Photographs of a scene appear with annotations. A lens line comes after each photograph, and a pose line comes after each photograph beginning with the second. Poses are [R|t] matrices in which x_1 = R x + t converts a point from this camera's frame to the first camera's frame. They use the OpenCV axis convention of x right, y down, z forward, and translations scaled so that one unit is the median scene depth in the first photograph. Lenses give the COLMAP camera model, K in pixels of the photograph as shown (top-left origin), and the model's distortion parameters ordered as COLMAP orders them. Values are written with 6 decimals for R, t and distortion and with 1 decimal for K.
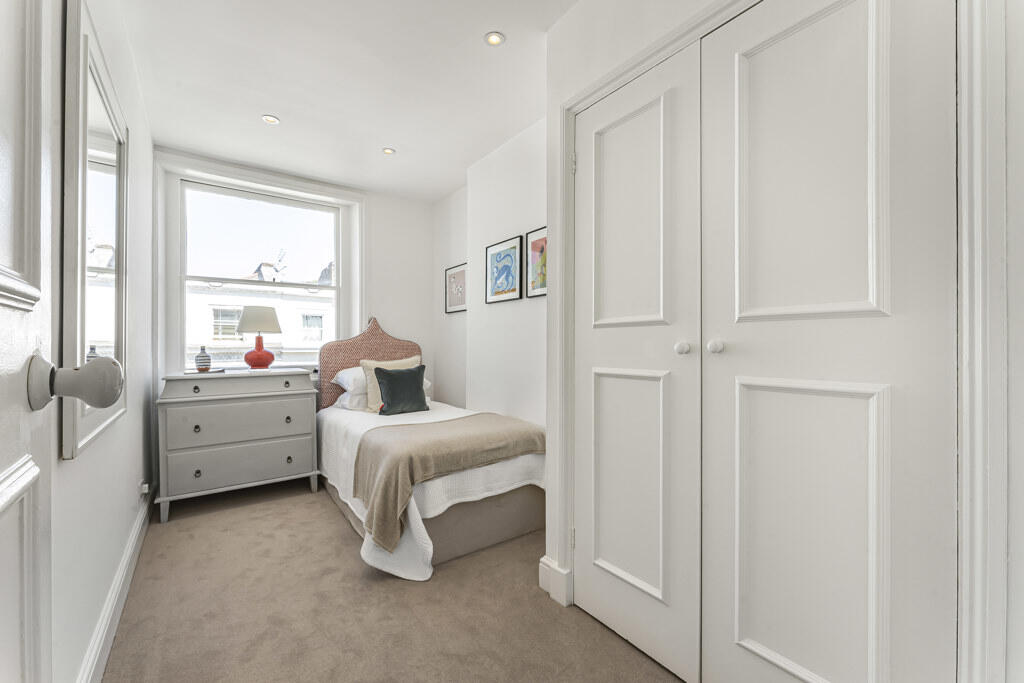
lens RADIAL K [[413.1, 0, 511.3], [0, 413.1, 346.4], [0, 0, 1]] dist [0.002277, -0.000478]
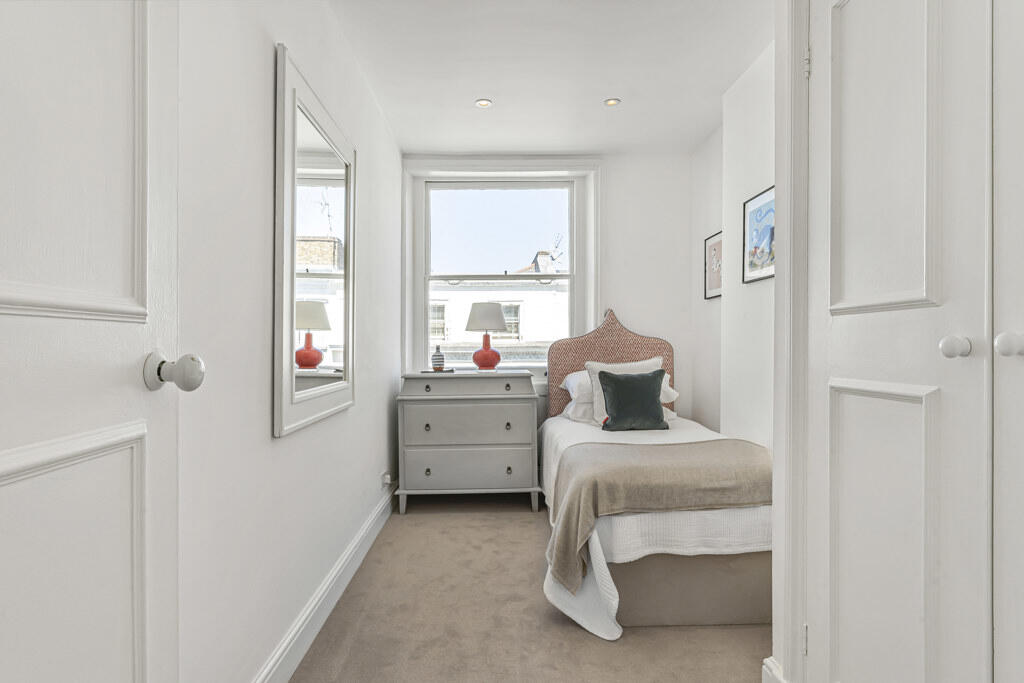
lens RADIAL K [[544.7, 0, 512.8], [0, 544.7, 342.4], [0, 0, 1]] dist [-0.002924, -0.000558]
pose [[0.822367, -0.006405, -0.568922, 0.182464], [0.003965, 0.999977, -0.005526, -0.000018], [0.568944, 0.002289, 0.822373, 0.026365]]
